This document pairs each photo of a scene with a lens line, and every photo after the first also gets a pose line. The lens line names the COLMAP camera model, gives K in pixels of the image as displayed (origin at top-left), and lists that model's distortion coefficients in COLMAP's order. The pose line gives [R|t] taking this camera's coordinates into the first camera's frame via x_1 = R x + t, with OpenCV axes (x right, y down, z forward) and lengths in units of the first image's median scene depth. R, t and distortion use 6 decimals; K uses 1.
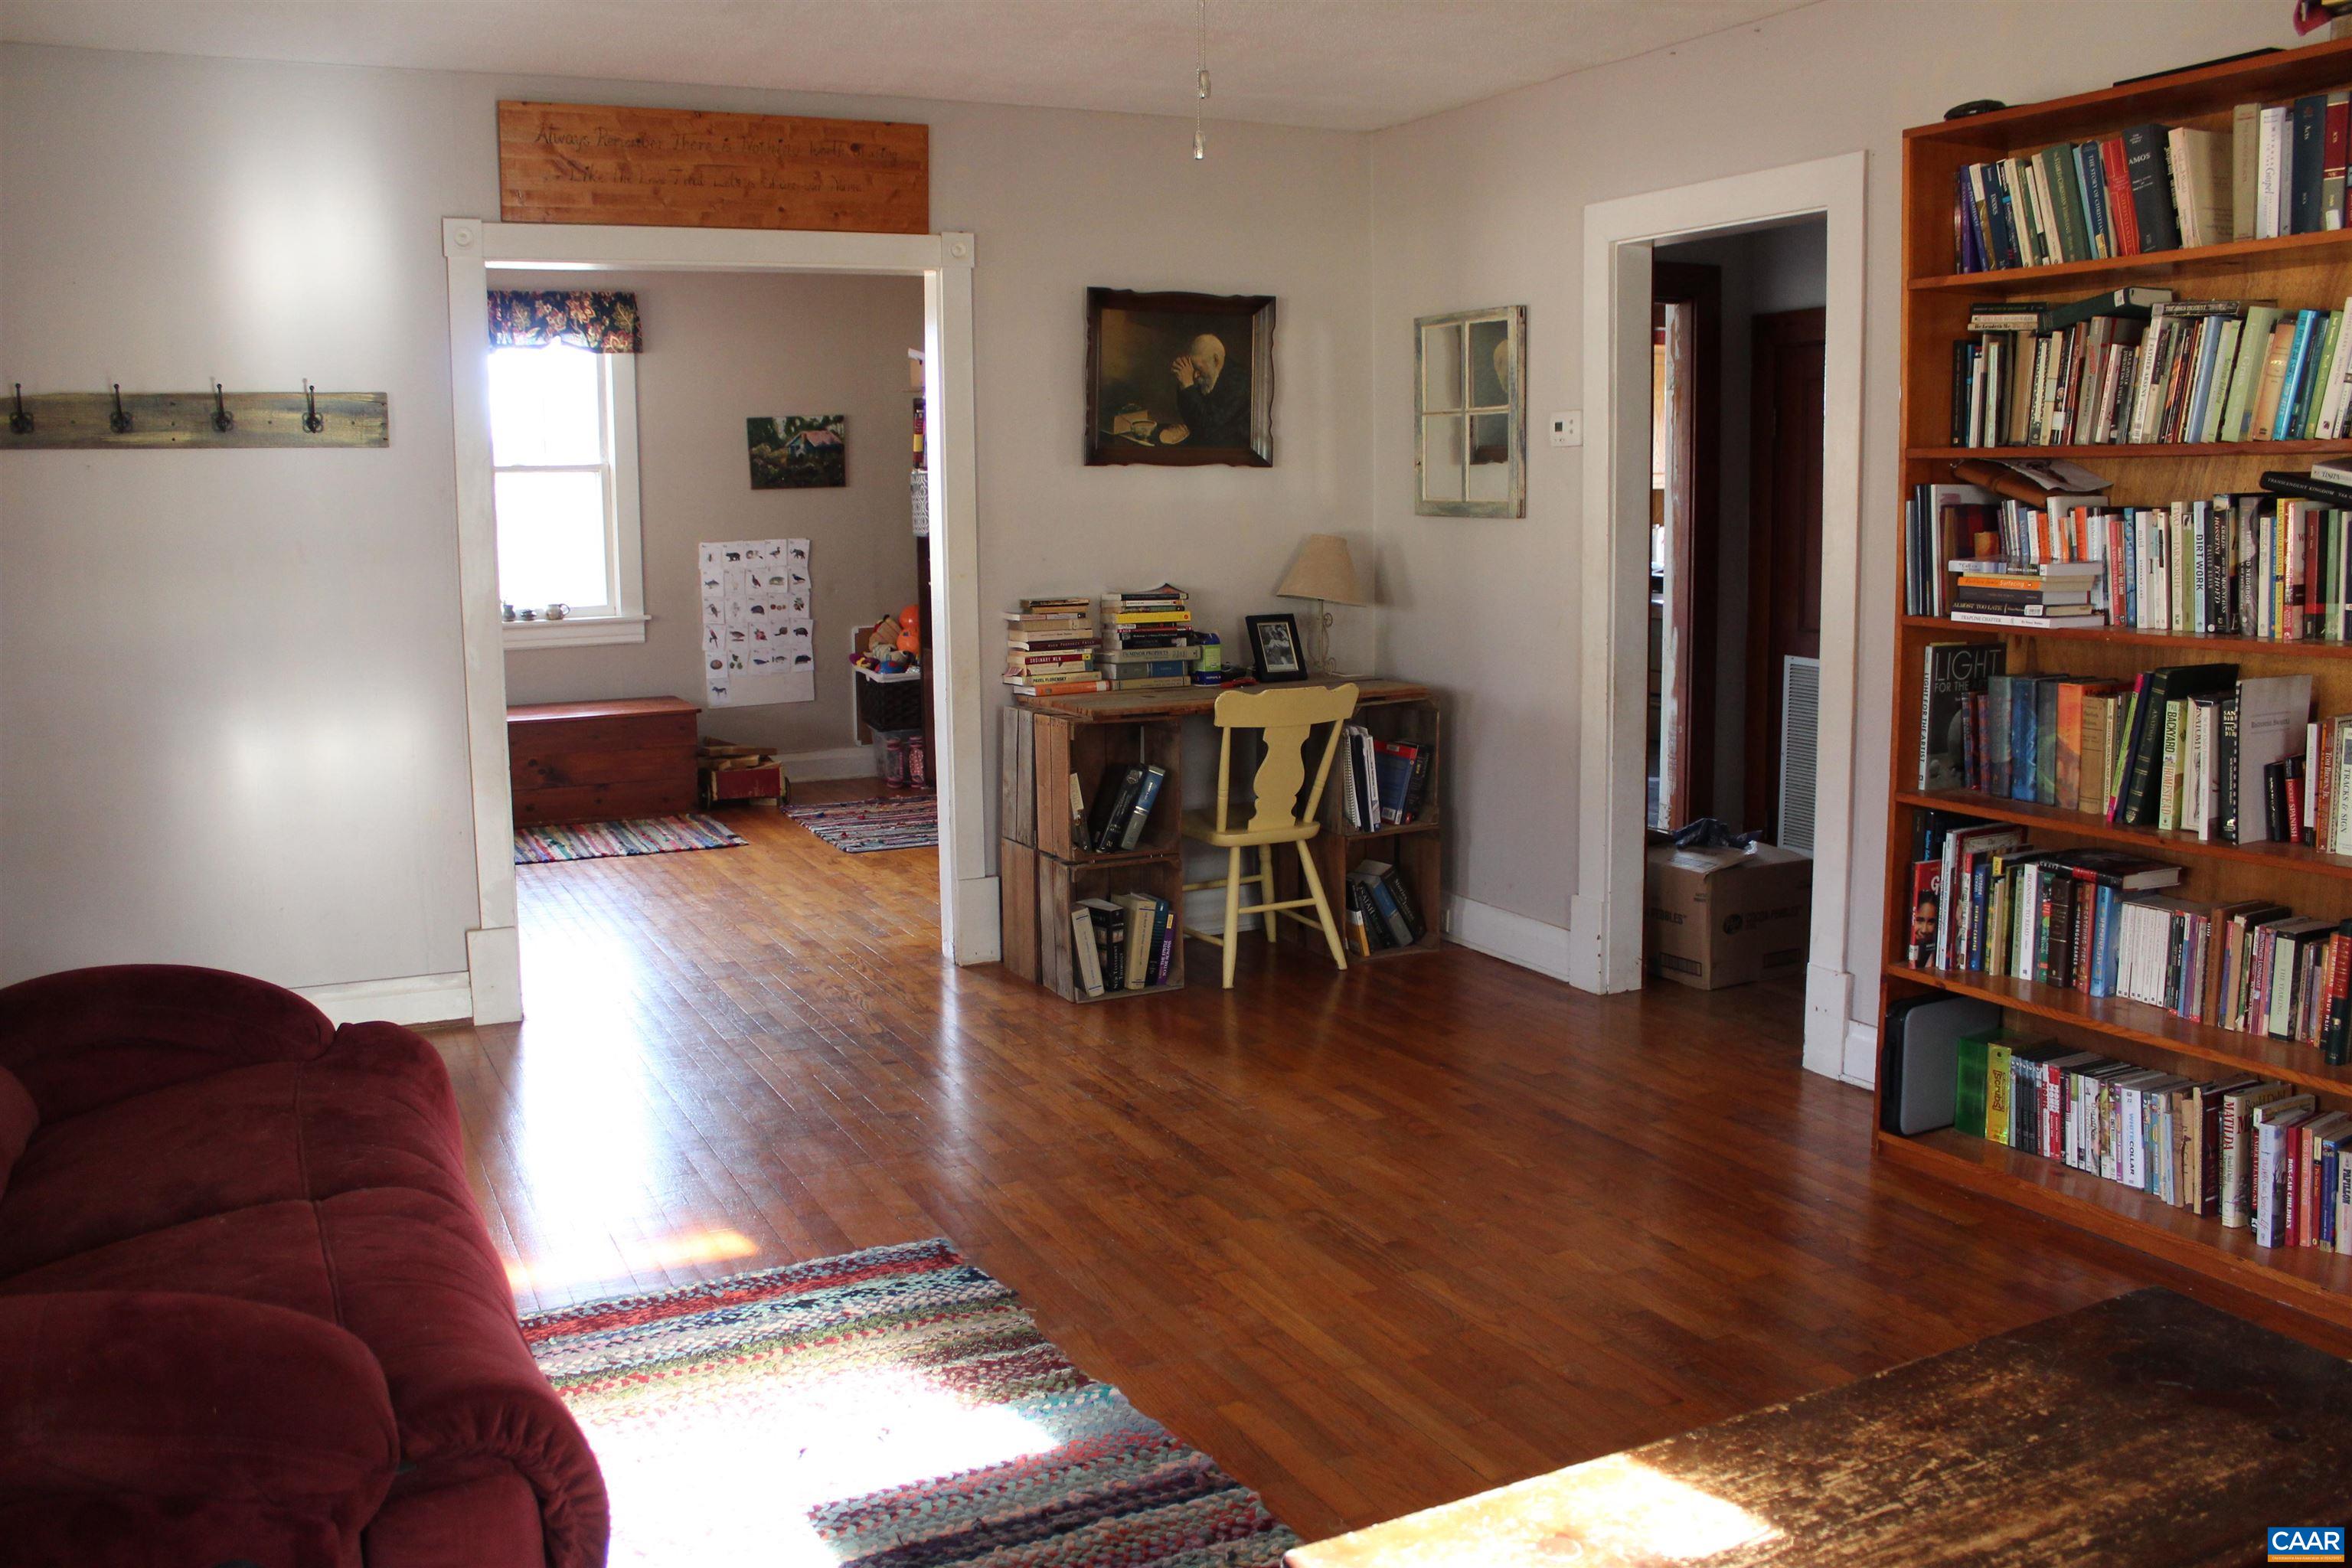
lens RADIAL K [[1983.1, 0, 1185.5], [0, 1983.1, 778.4], [0, 0, 1]] dist [-0.095770, 0.014523]
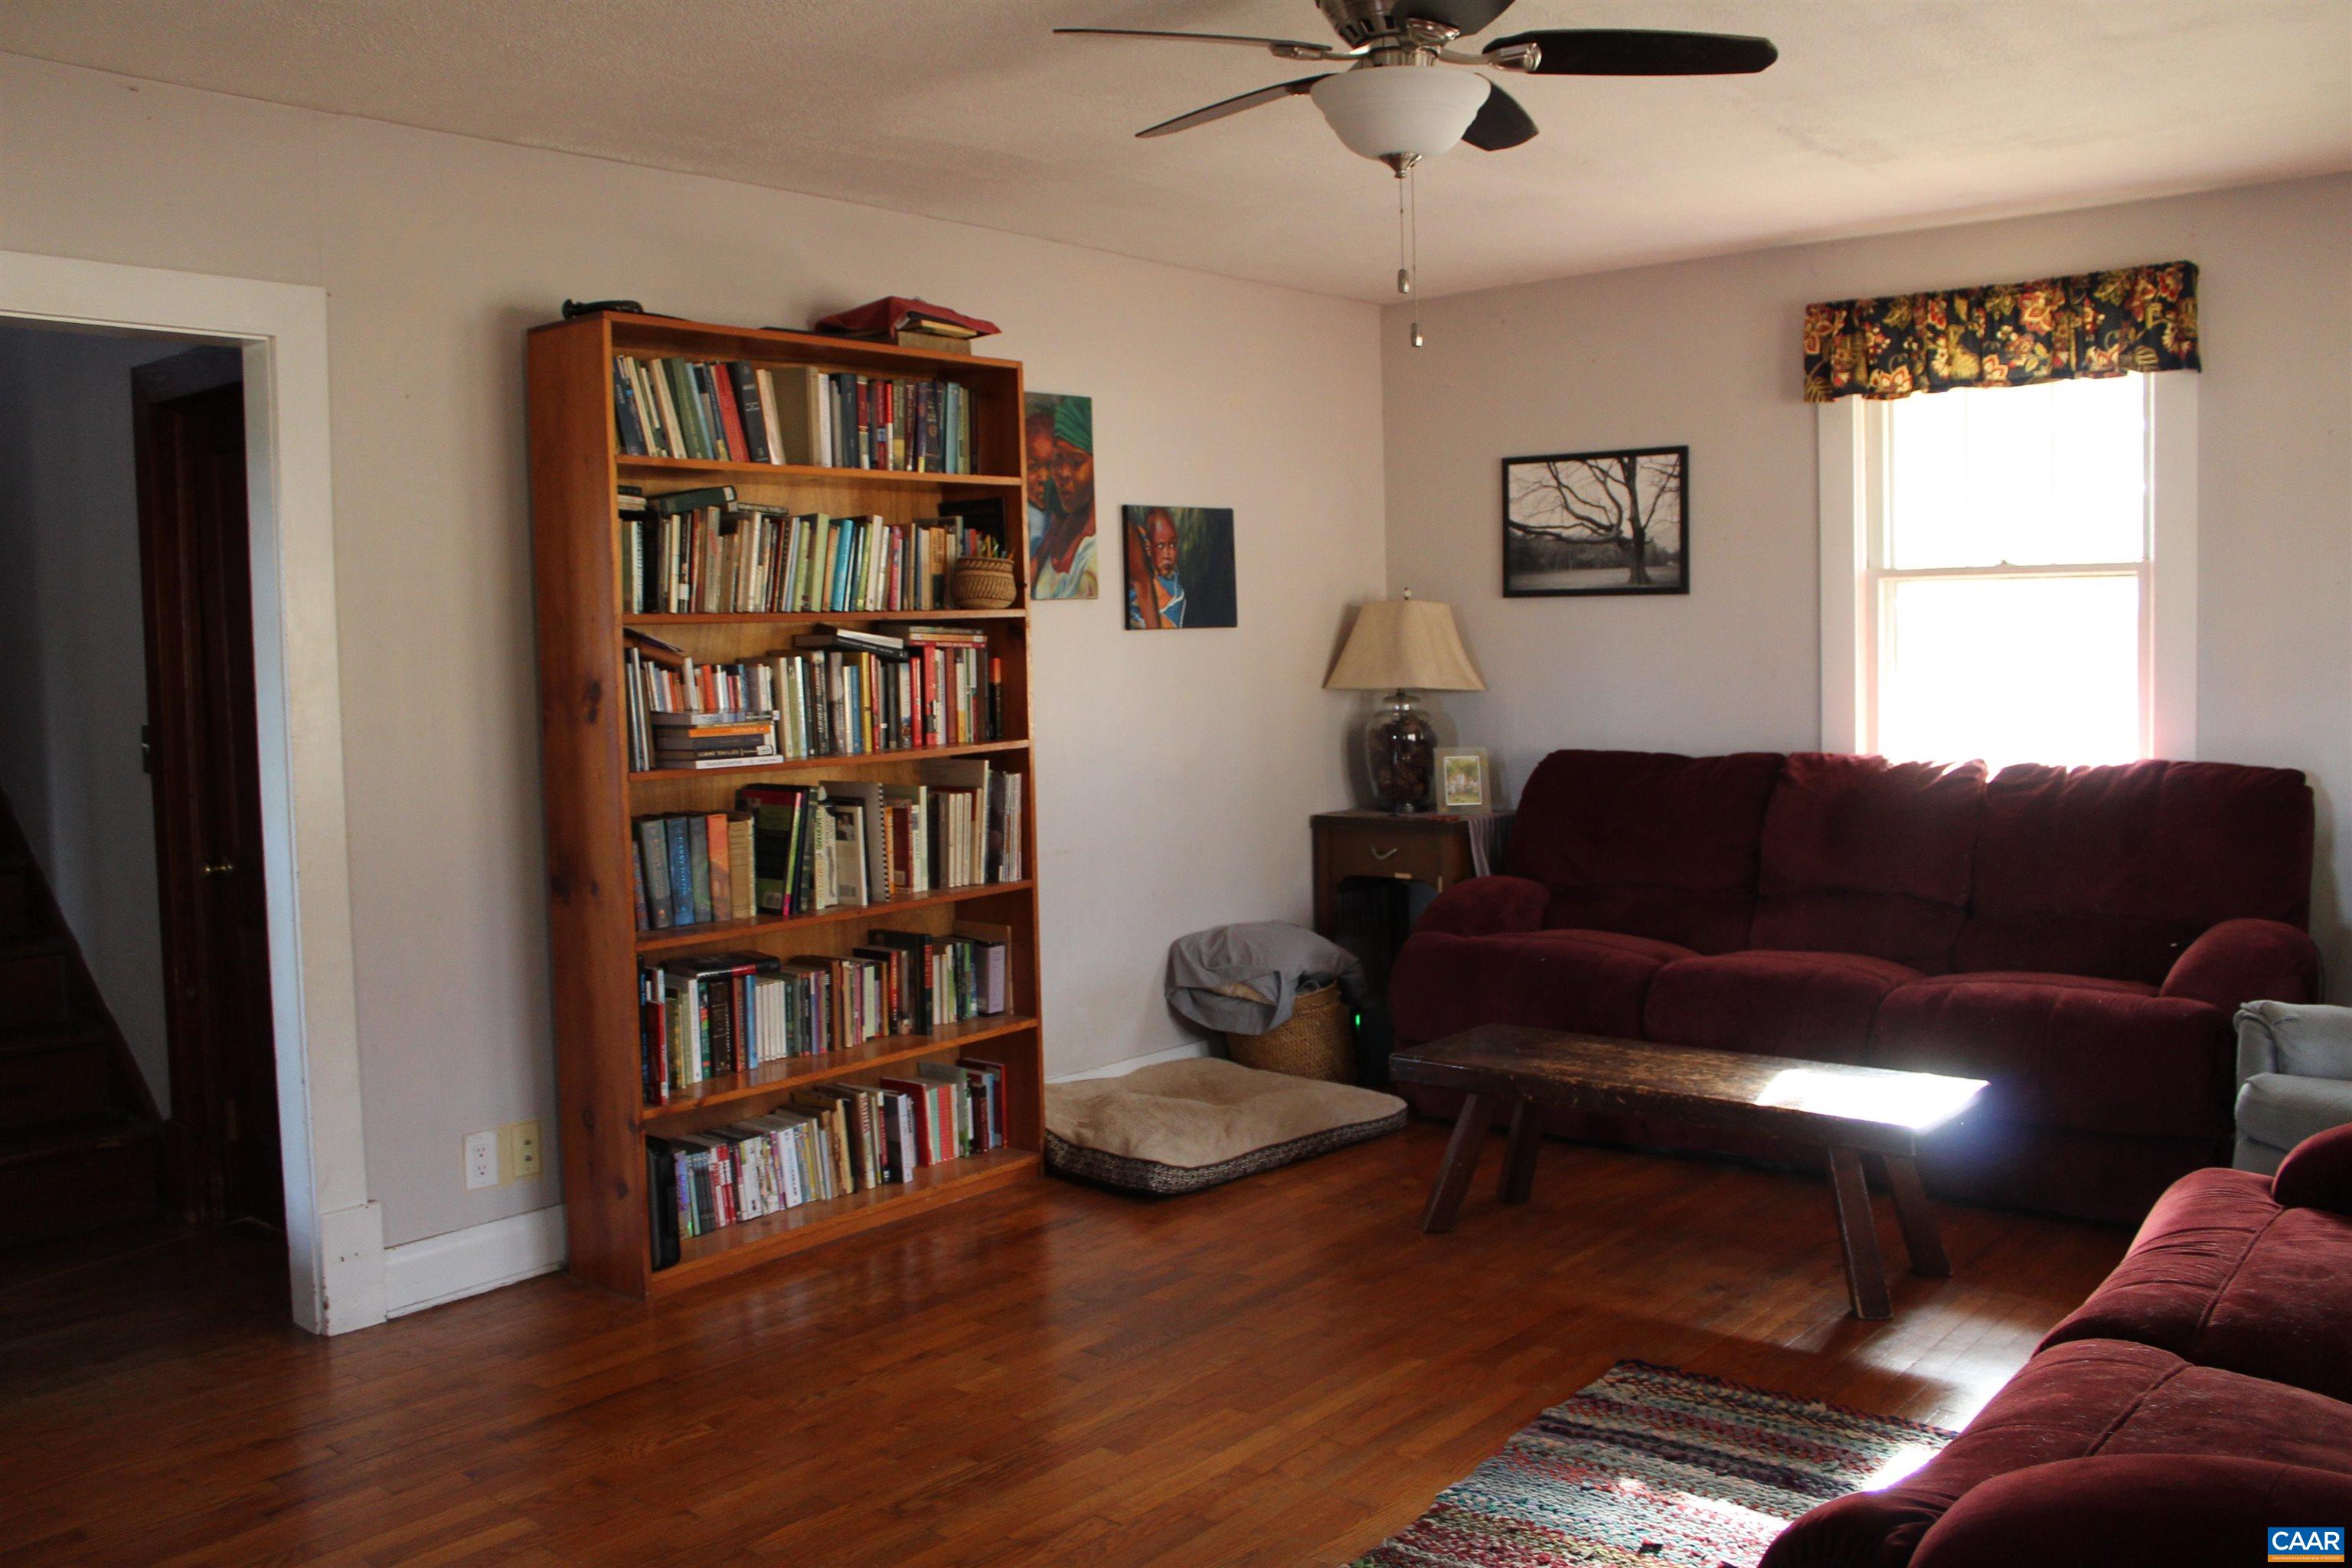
lens RADIAL K [[1983.1, 0, 1185.6], [0, 1983.1, 781.4], [0, 0, 1]] dist [-0.095770, 0.014523]
pose [[-0.396622, -0.043455, 0.916953, -0.755896], [0.158002, 0.980740, 0.114821, -0.161520], [-0.904282, 0.190421, -0.382117, 1.203970]]
